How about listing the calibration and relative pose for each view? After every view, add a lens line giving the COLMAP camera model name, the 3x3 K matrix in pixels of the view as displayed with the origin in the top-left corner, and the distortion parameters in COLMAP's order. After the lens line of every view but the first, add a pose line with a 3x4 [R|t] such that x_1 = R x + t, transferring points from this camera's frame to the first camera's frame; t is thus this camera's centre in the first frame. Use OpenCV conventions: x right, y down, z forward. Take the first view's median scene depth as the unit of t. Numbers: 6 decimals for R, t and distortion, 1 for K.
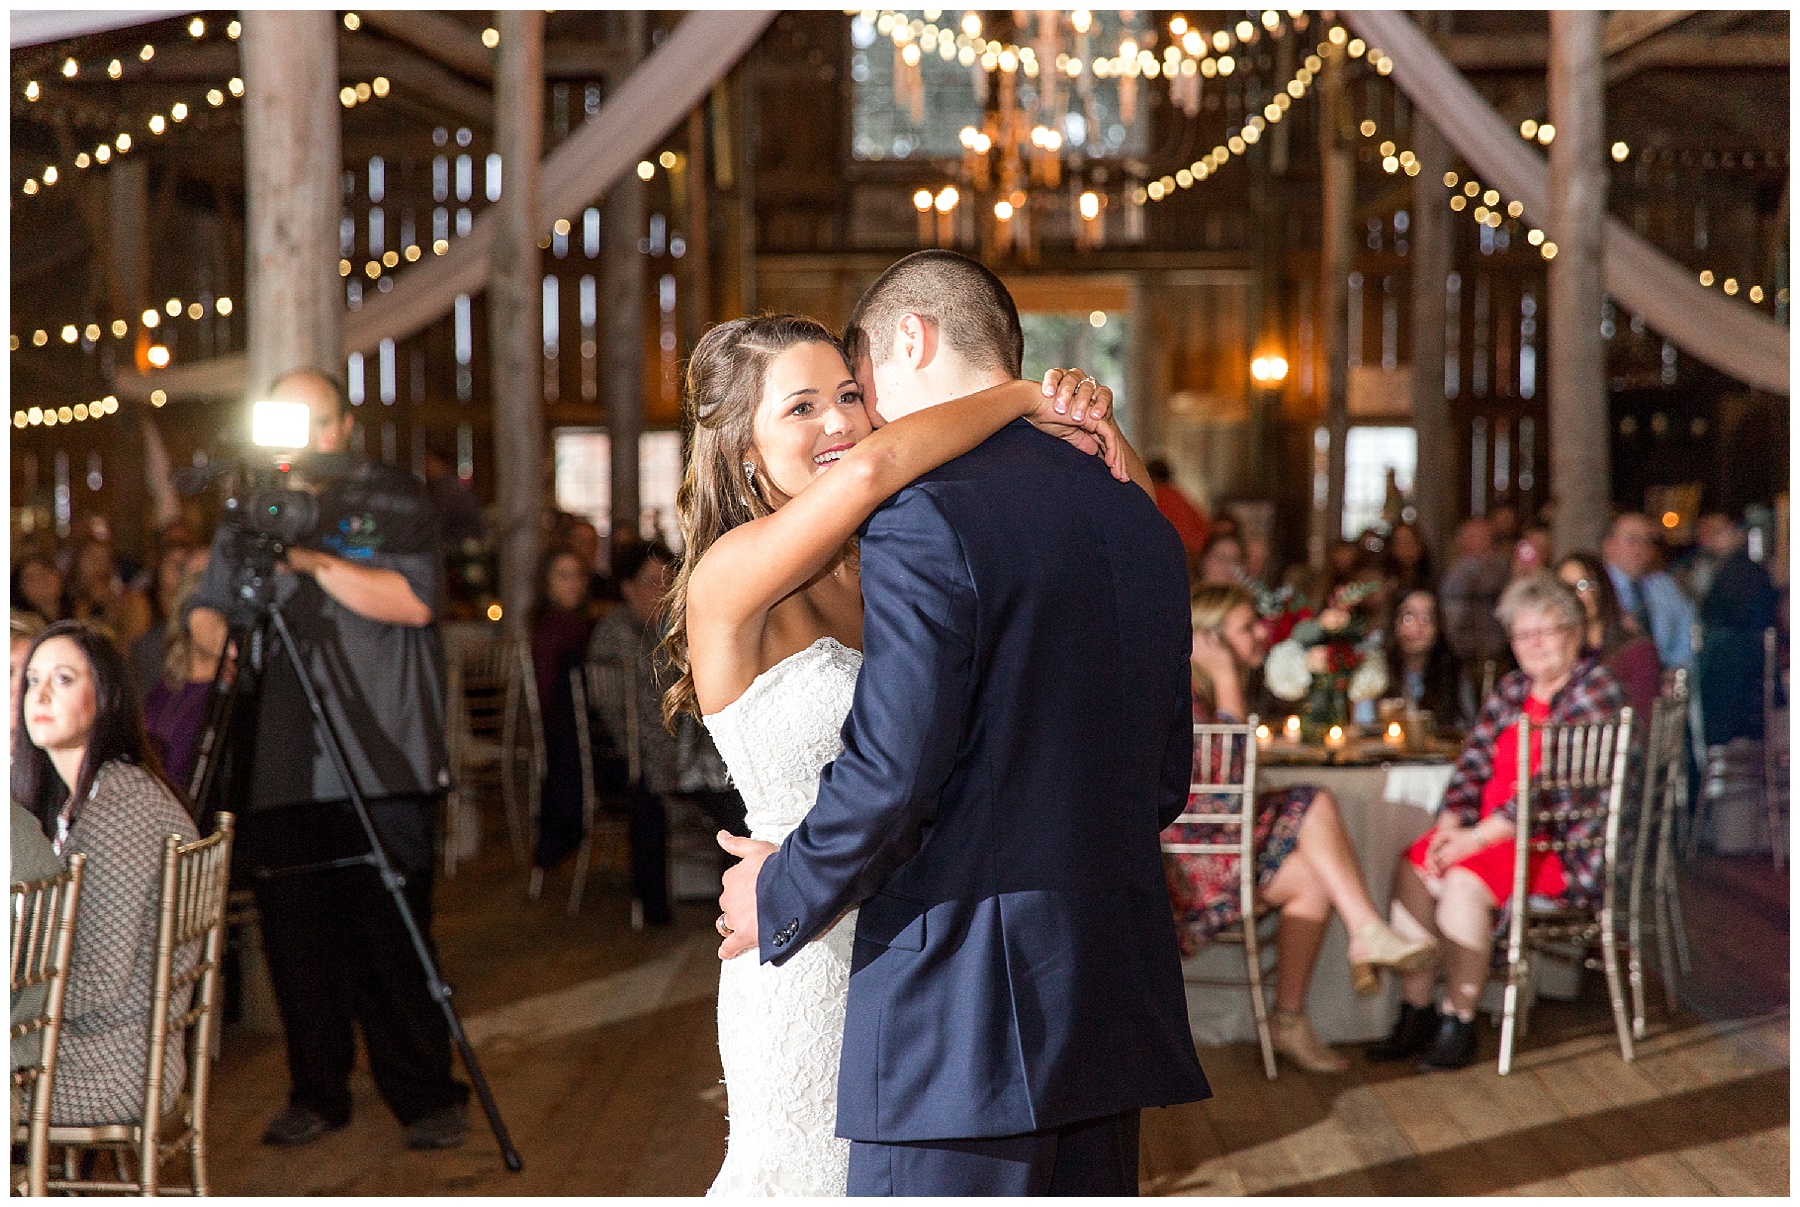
lens RADIAL K [[3601.7, 0, 900.0], [0, 3601.7, 603.5], [0, 0, 1]] dist [0.061761, -0.127977]
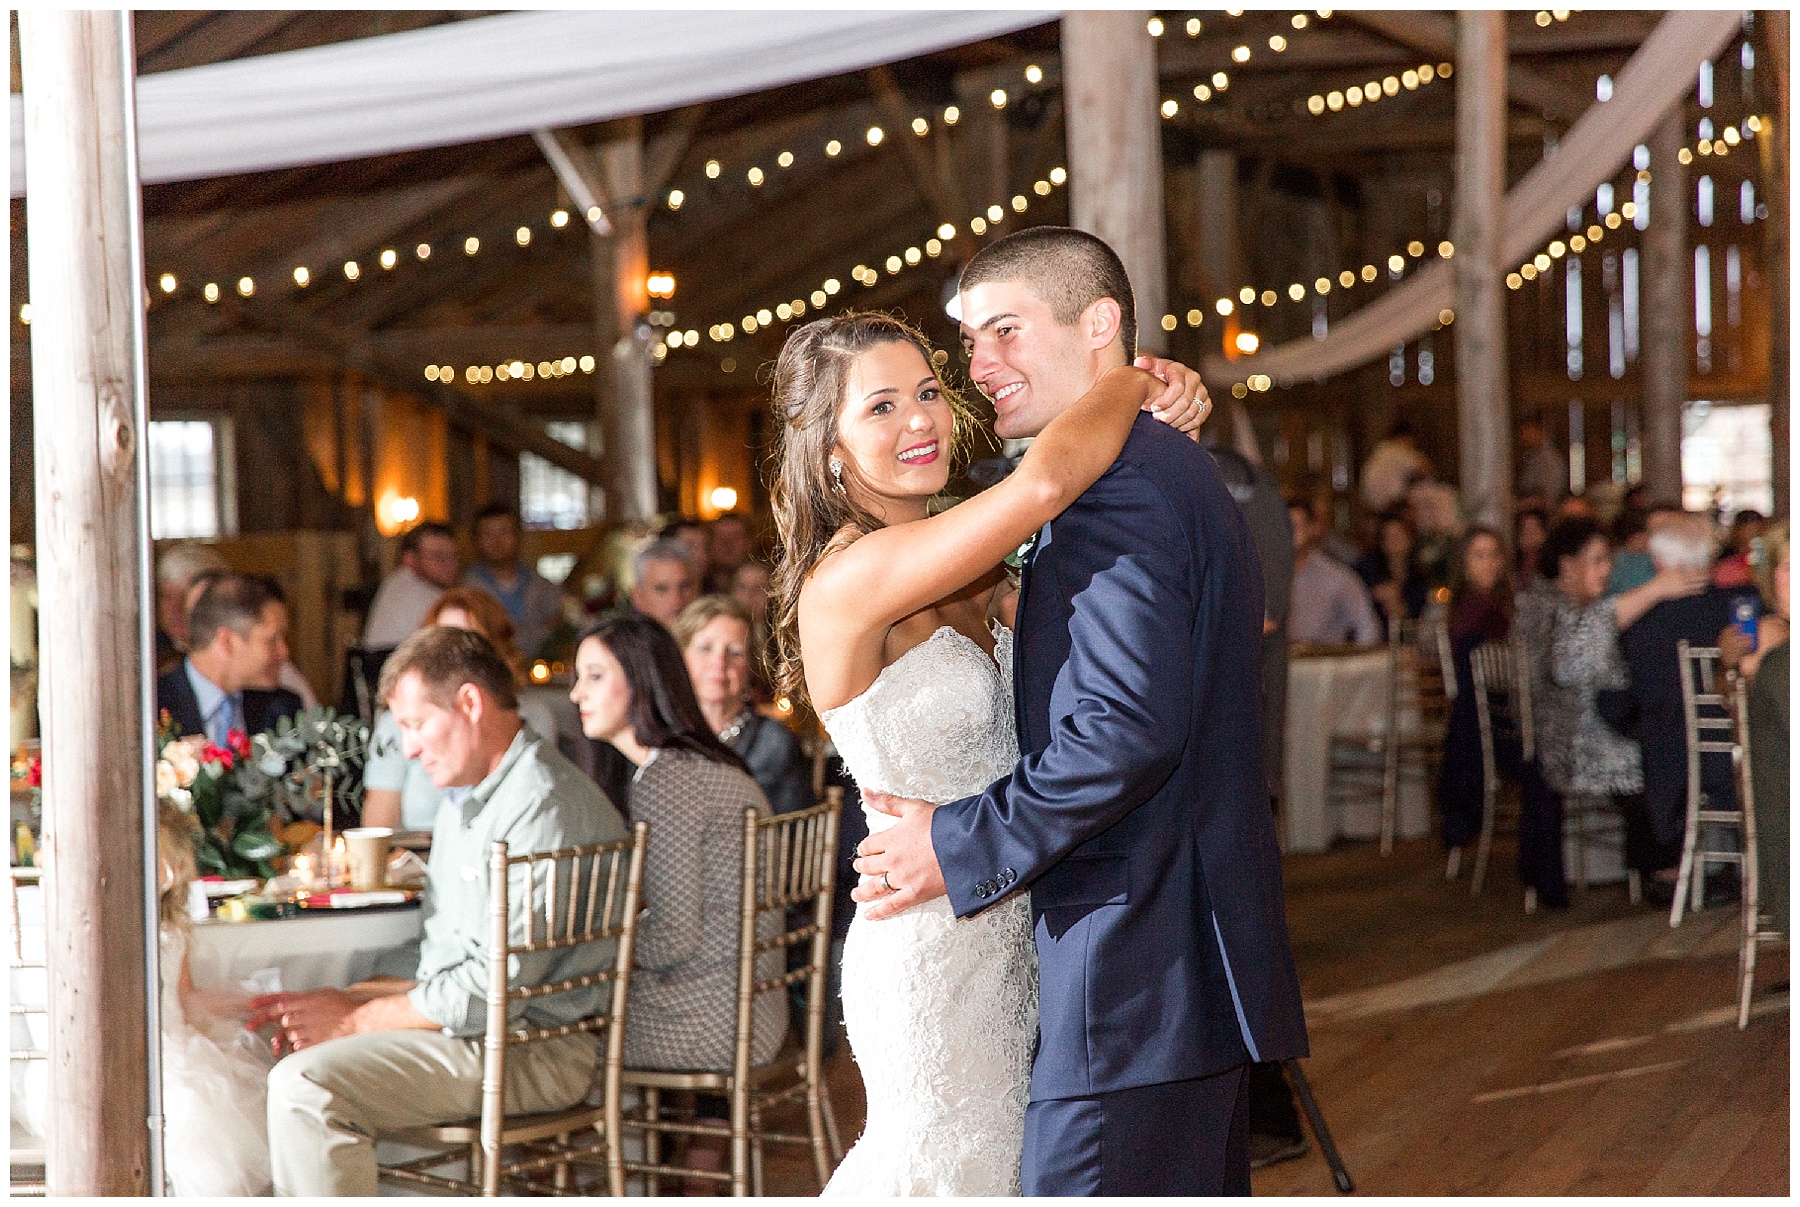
lens RADIAL K [[3599.7, 0, 899.4], [0, 3599.7, 657.6], [0, 0, 1]] dist [-0.004754, -0.332201]
pose [[0.926985, 0.003660, -0.375080, 0.127023], [0.004660, 0.999763, 0.021271, -0.001427], [0.375069, -0.021466, 0.926748, 0.014224]]
